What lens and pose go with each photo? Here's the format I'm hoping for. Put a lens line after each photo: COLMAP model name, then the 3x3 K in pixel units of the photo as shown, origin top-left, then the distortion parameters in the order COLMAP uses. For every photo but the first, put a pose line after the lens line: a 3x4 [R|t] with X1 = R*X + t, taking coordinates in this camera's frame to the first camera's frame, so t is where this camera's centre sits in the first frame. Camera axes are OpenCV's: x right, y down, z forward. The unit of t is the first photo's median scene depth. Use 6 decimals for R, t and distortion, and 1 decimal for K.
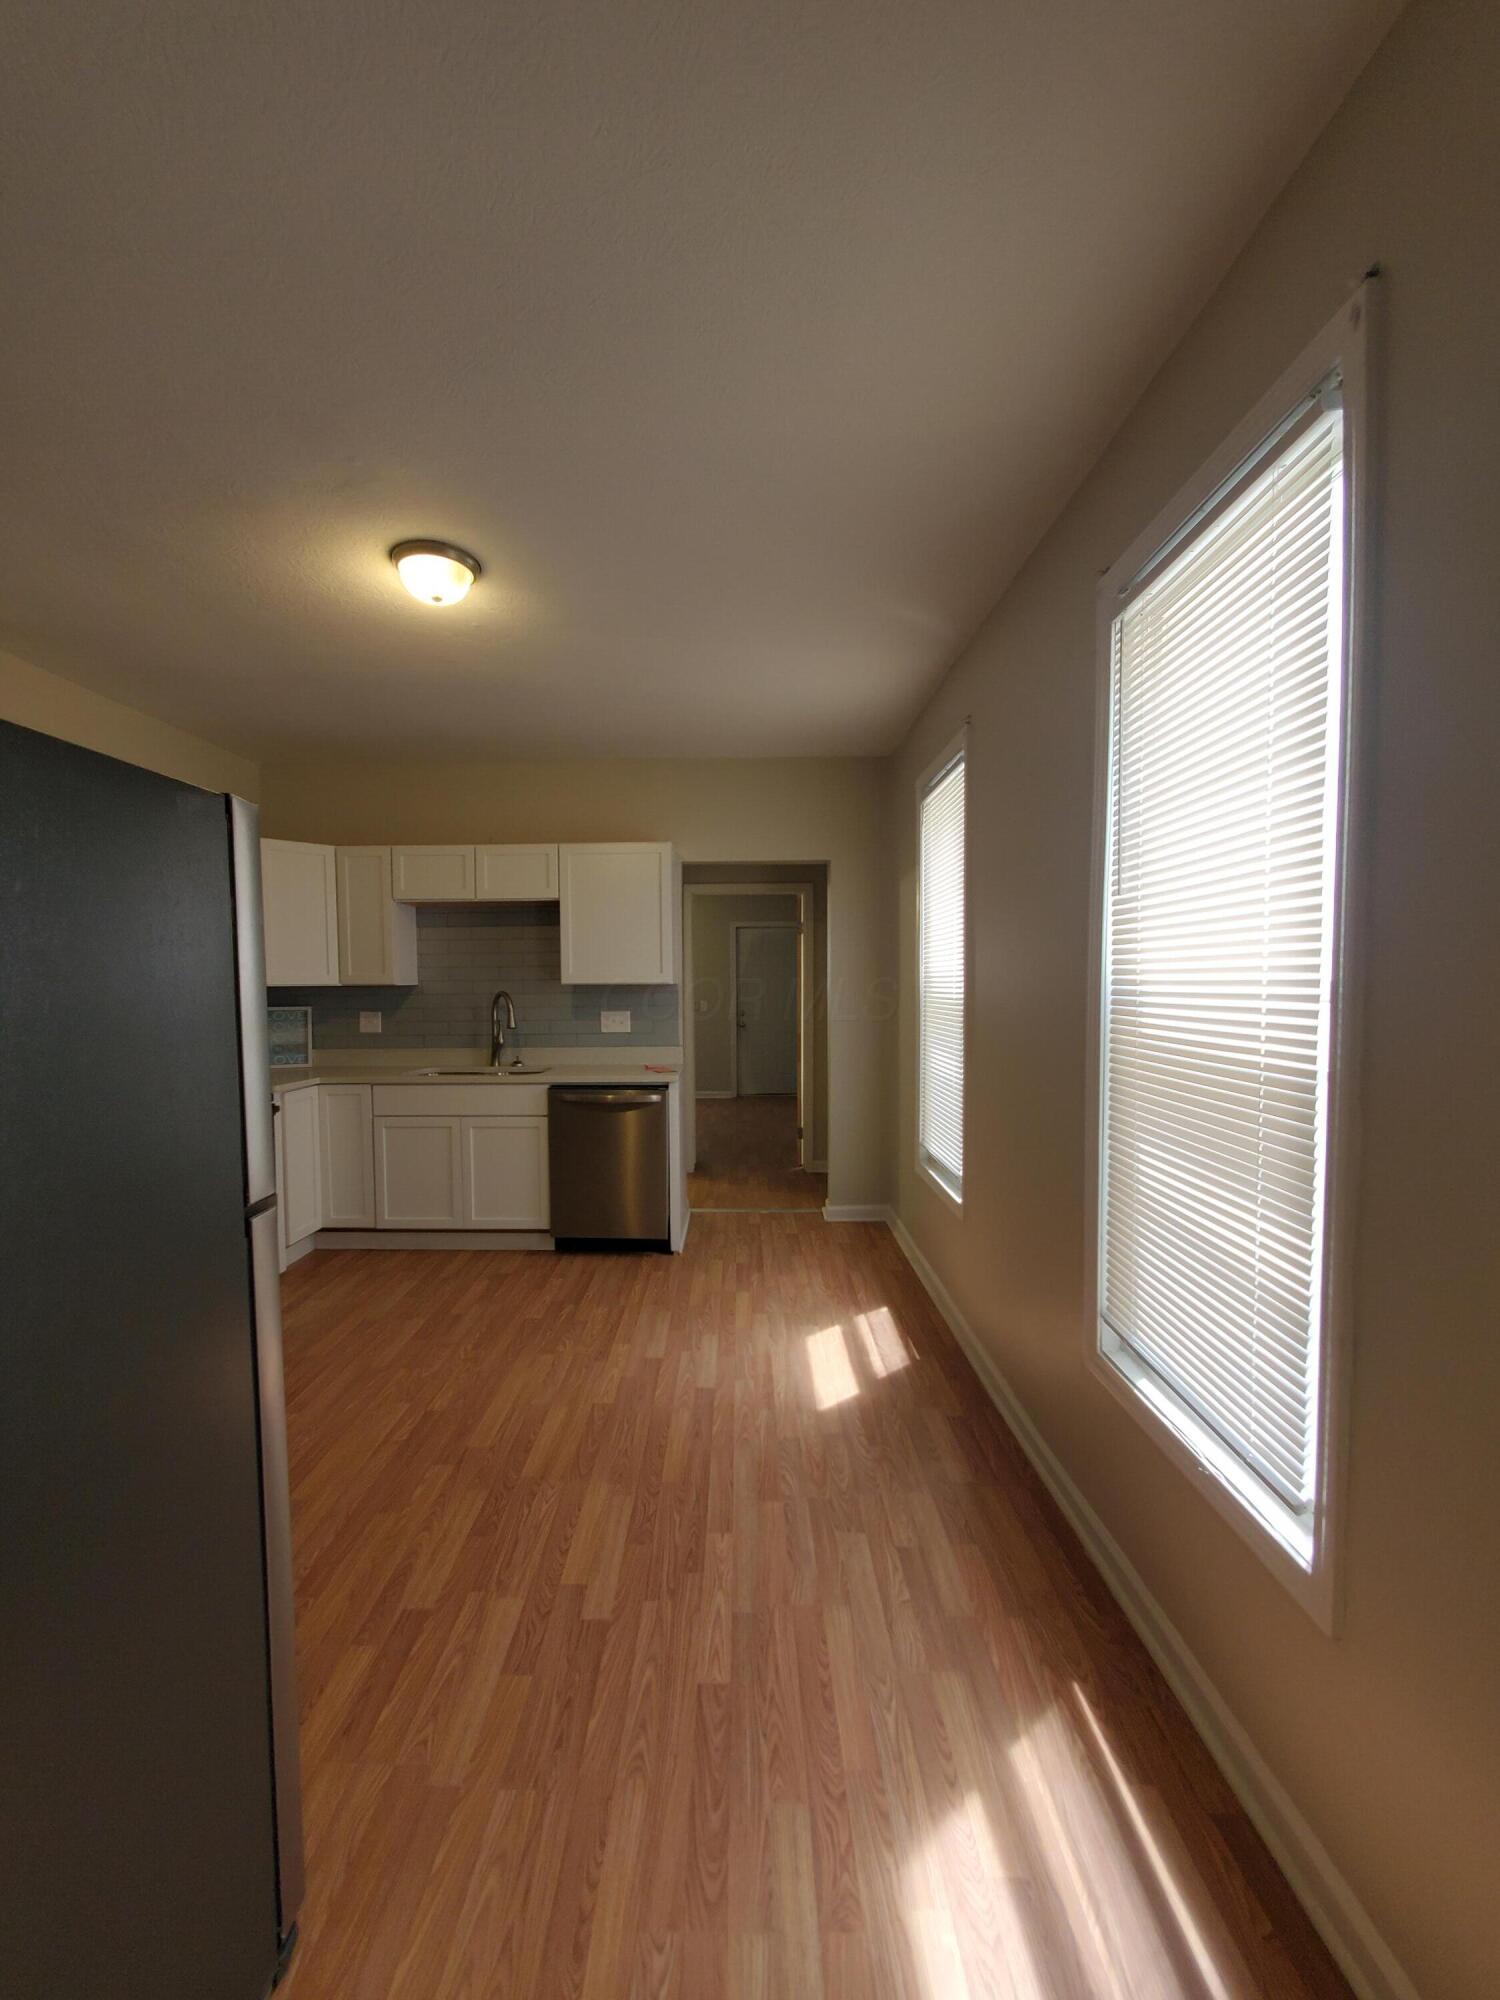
lens RADIAL K [[789.0, 0, 716.7], [0, 789.0, 1025.0], [0, 0, 1]] dist [-0.003707, -0.000100]
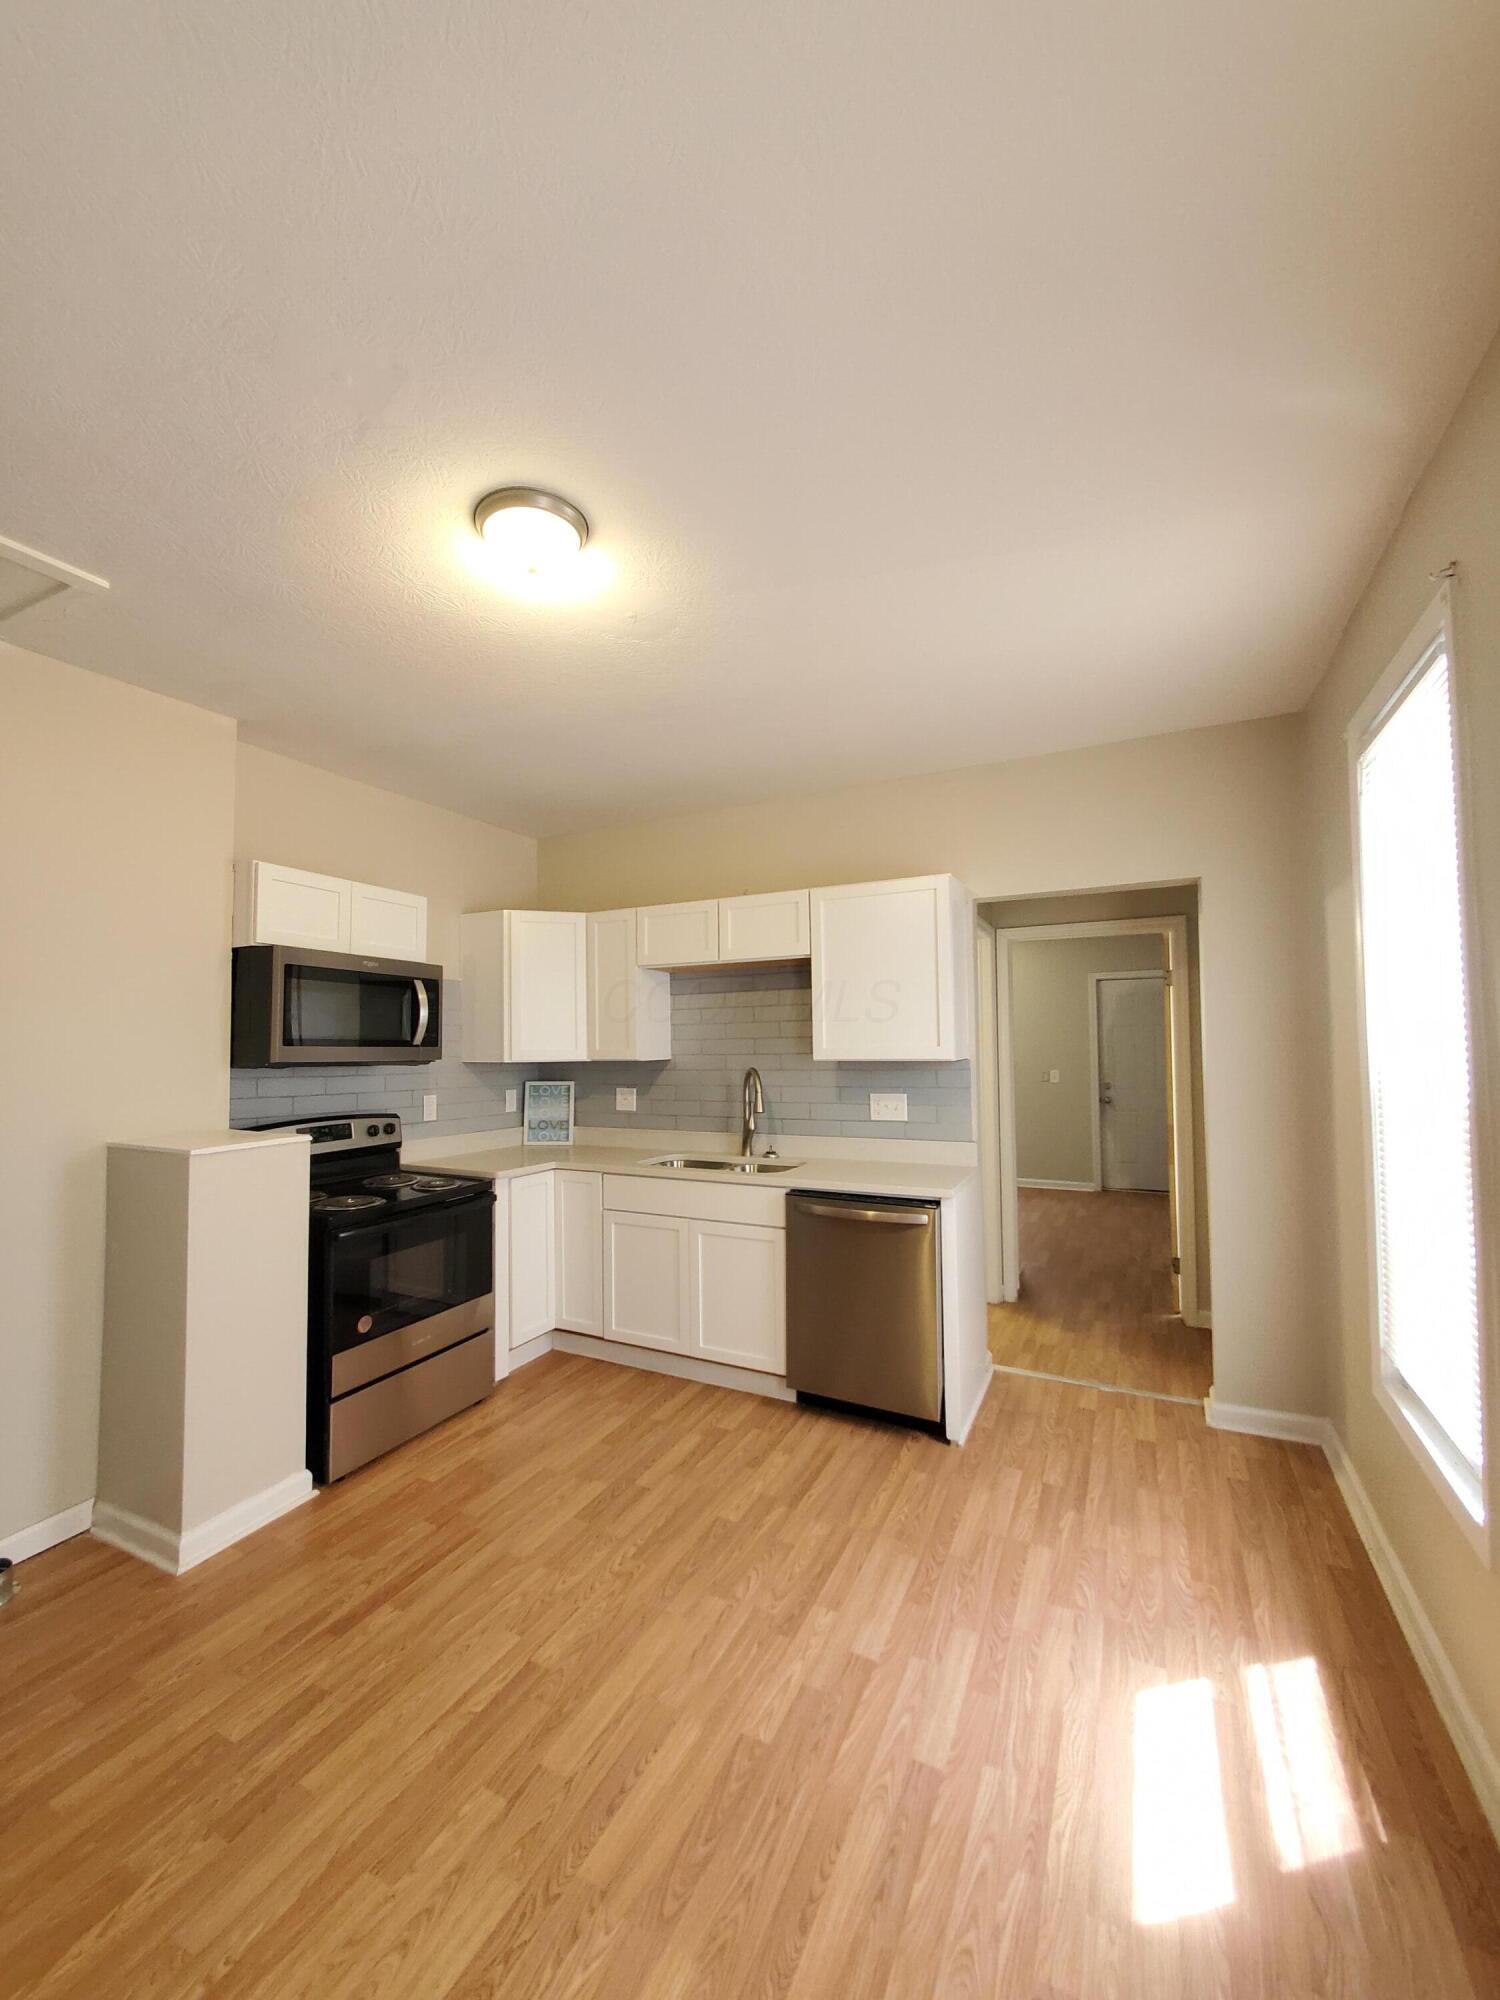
lens RADIAL K [[791.1, 0, 717.8], [0, 791.1, 1023.6], [0, 0, 1]] dist [-0.002087, -0.000307]
pose [[0.897629, -0.016355, -0.440449, 0.086825], [-0.017033, 0.997278, -0.071745, -0.035586], [0.440423, 0.071903, 0.894907, 0.277152]]
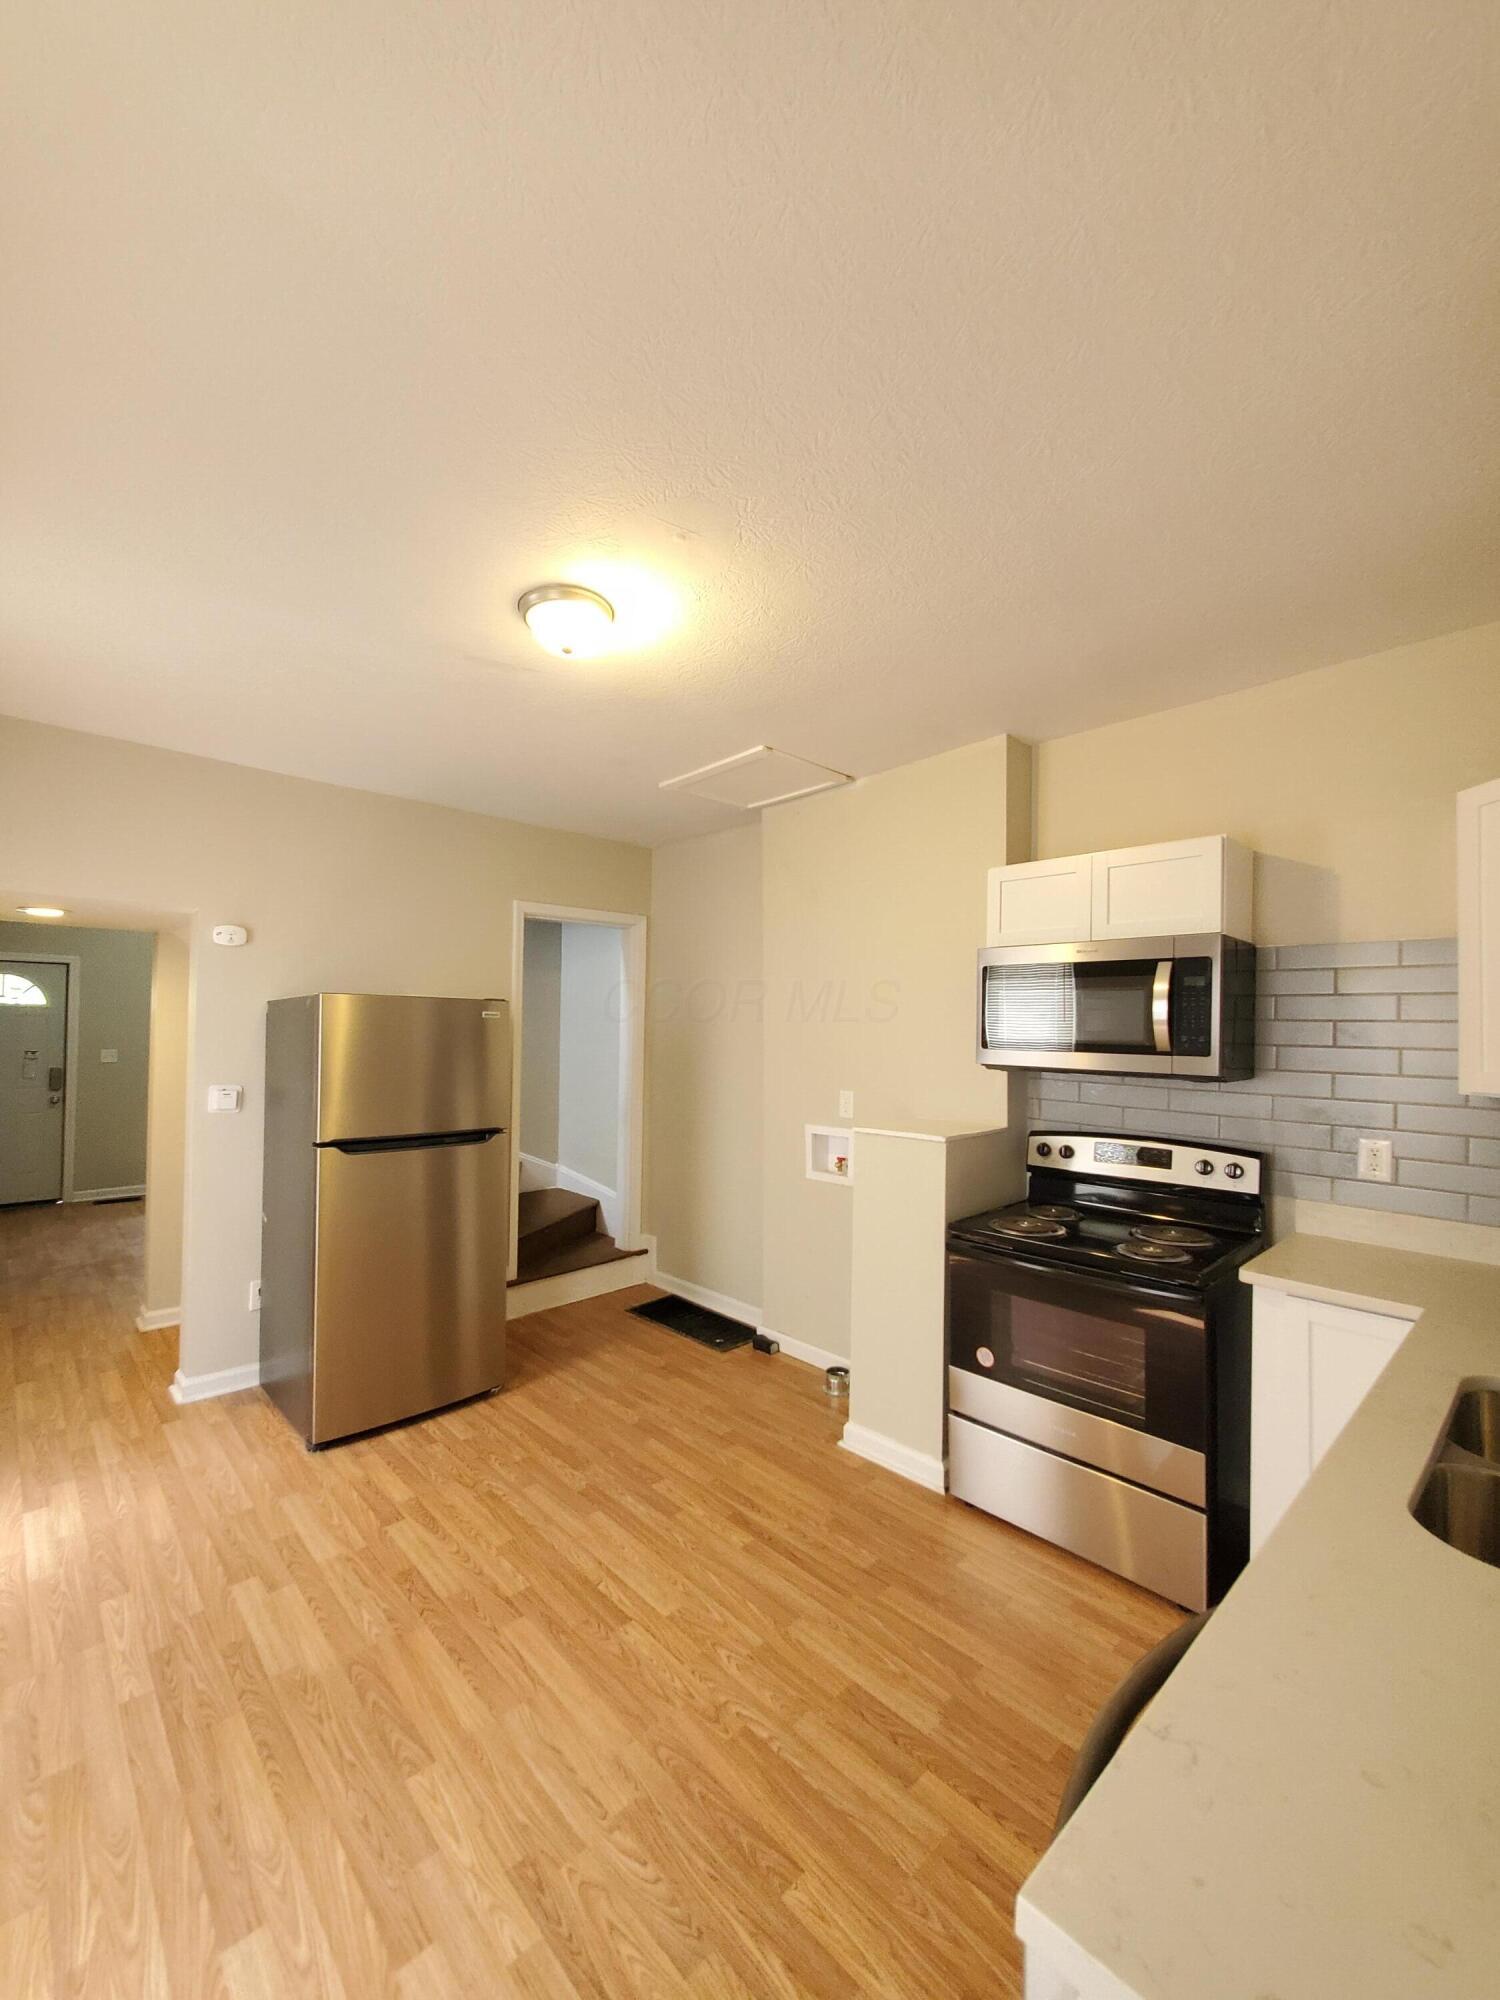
lens RADIAL K [[807.7, 0, 741.6], [0, 807.7, 1045.4], [0, 0, 1]] dist [-0.001258, -0.000282]
pose [[-0.712398, 0.005213, -0.701757, 0.085238], [-0.049417, 0.997117, 0.057574, -0.098113], [0.700034, 0.075694, -0.710087, 1.163040]]
